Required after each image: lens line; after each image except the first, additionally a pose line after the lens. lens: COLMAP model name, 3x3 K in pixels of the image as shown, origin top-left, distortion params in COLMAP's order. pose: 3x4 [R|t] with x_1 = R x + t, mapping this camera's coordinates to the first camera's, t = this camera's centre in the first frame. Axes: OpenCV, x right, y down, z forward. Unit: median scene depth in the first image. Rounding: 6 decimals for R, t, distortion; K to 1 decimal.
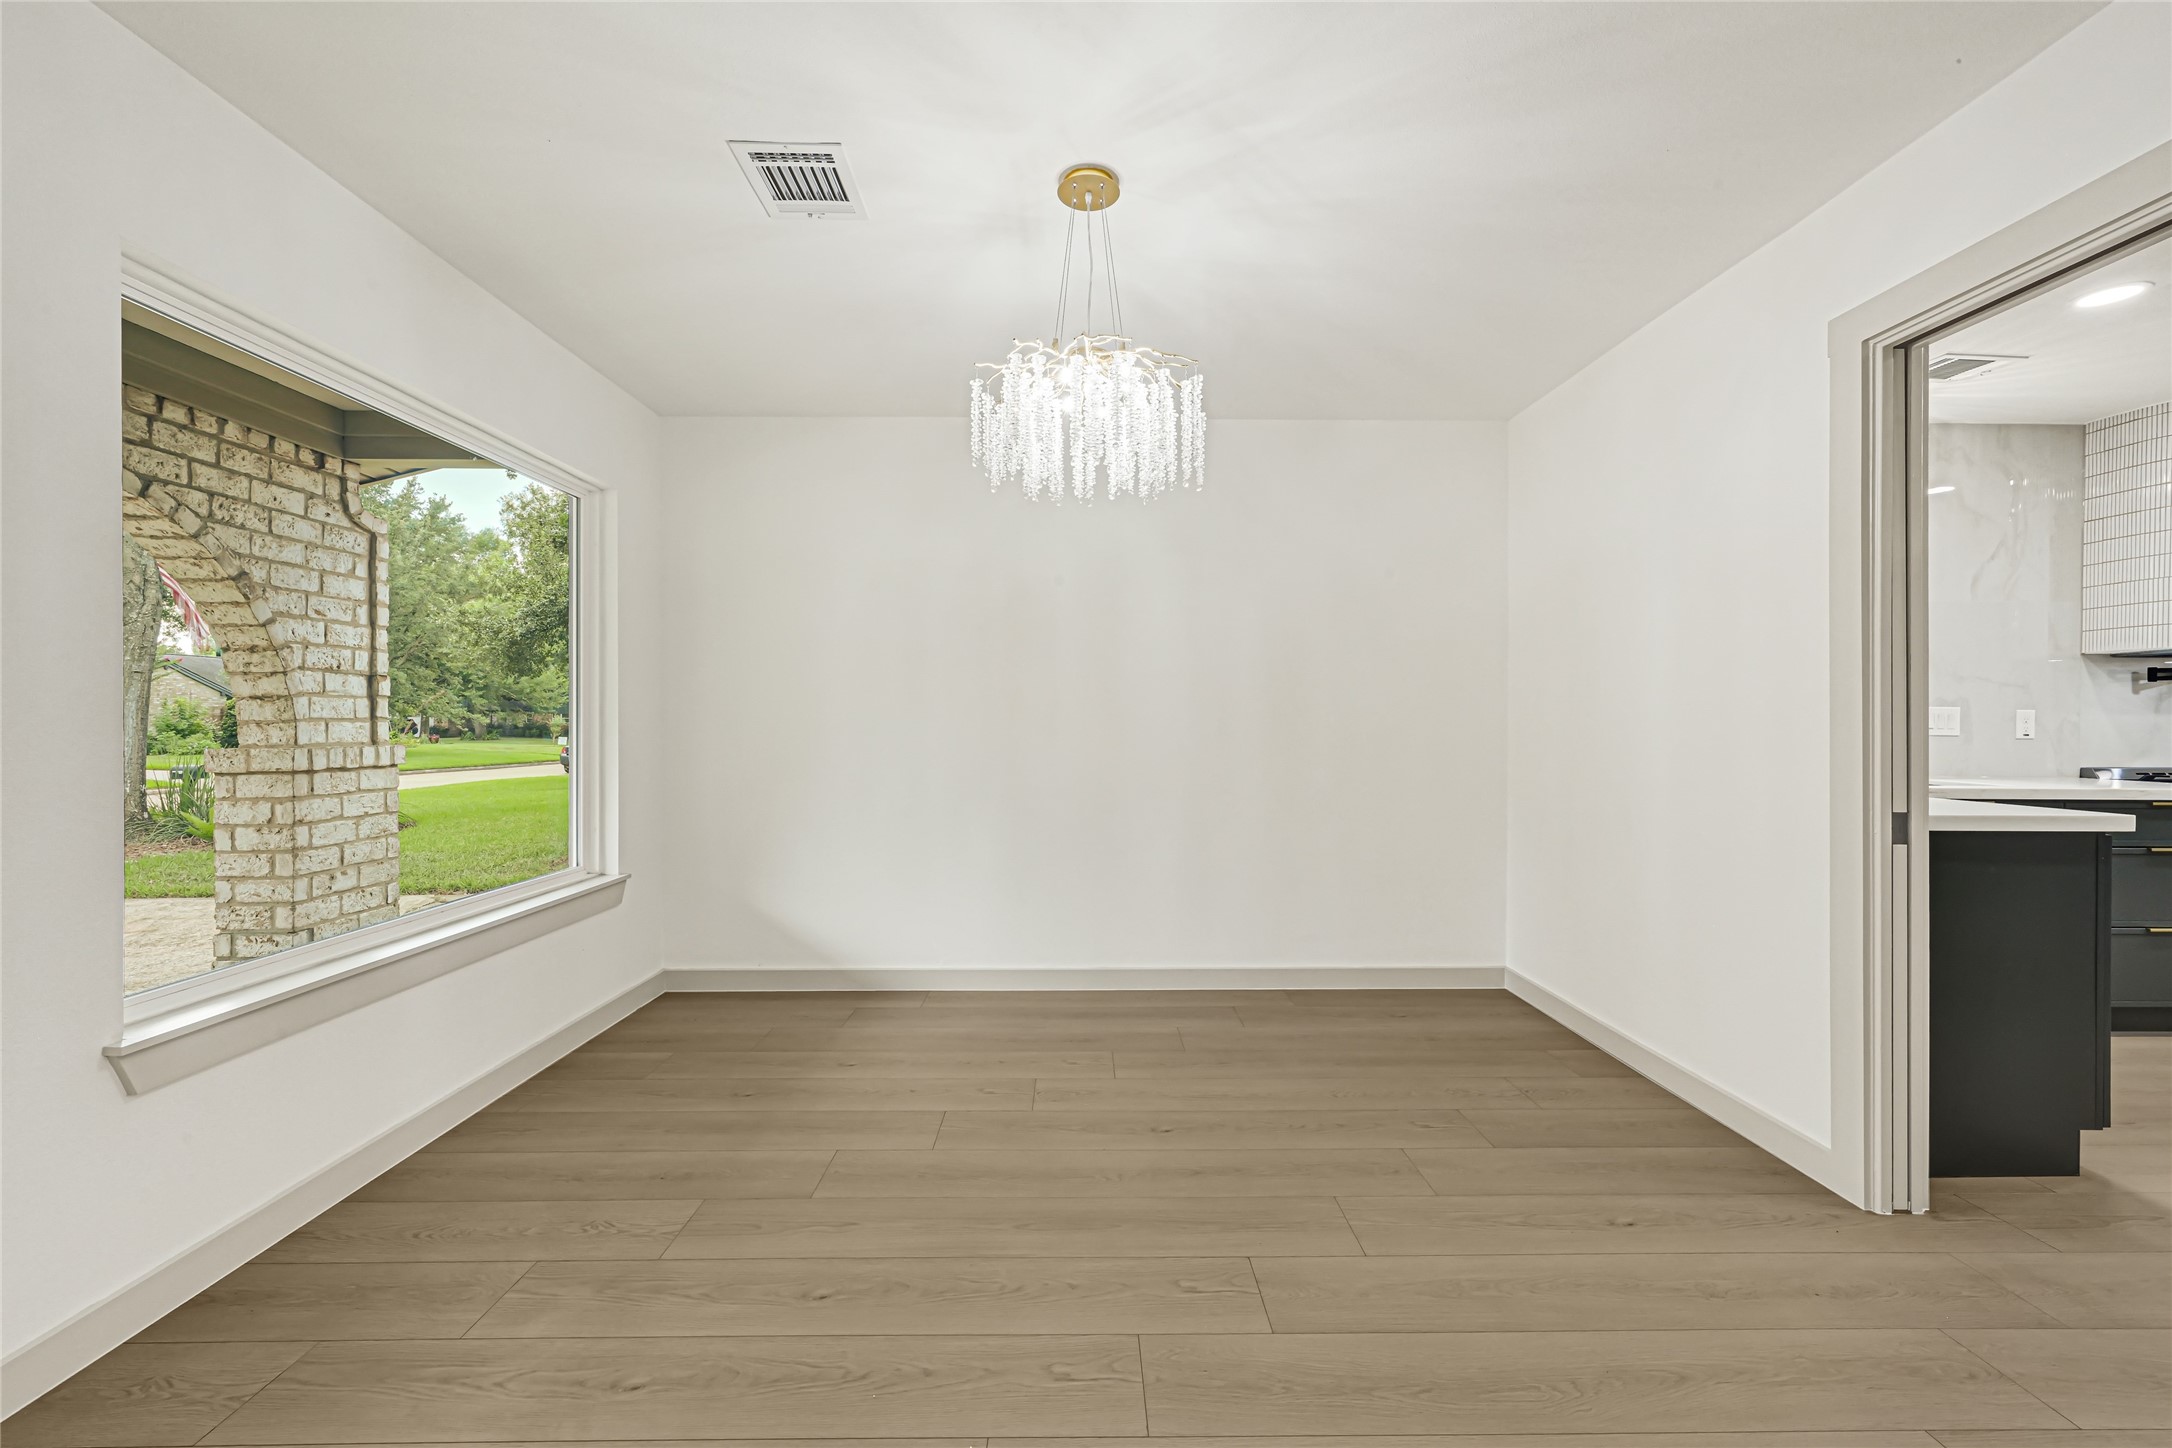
lens RADIAL K [[882.8, 0, 1080.1], [0, 882.8, 724.9], [0, 0, 1]] dist [-0.000947, -0.000046]
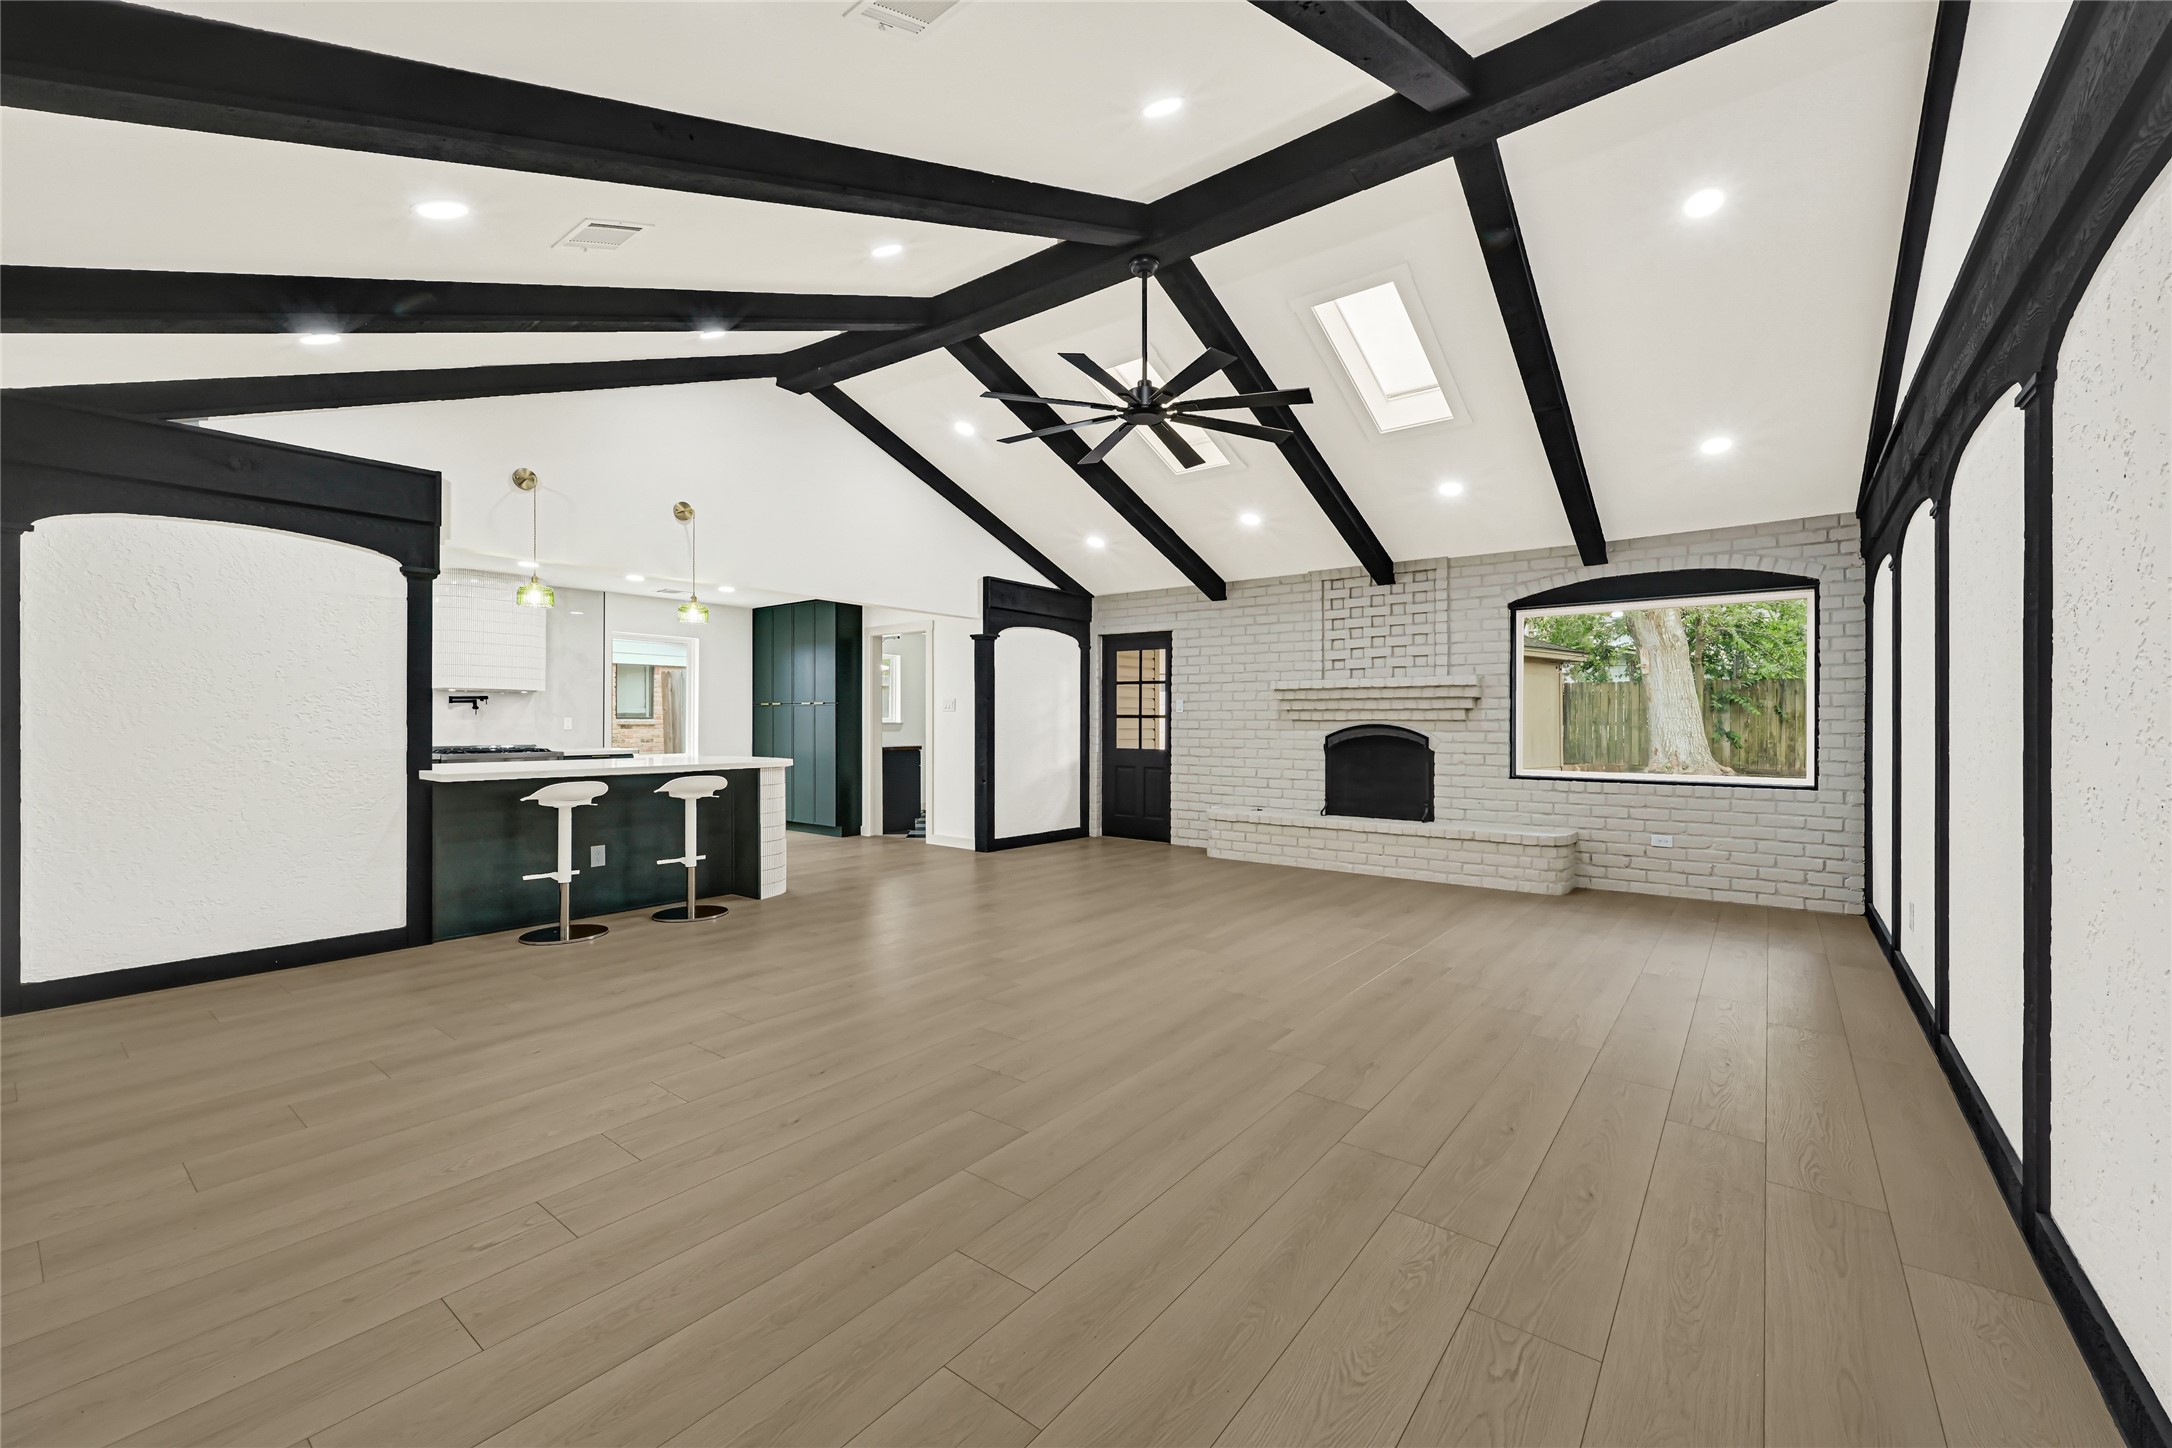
lens RADIAL K [[895.4, 0, 1082.5], [0, 895.4, 721.8], [0, 0, 1]] dist [0.018265, 0.000131]
pose [[0.625563, -0.002059, 0.780171, 0.499646], [0.005713, 0.999982, -0.001941, 0.005317], [-0.780152, 0.005672, 0.625564, -1.396637]]
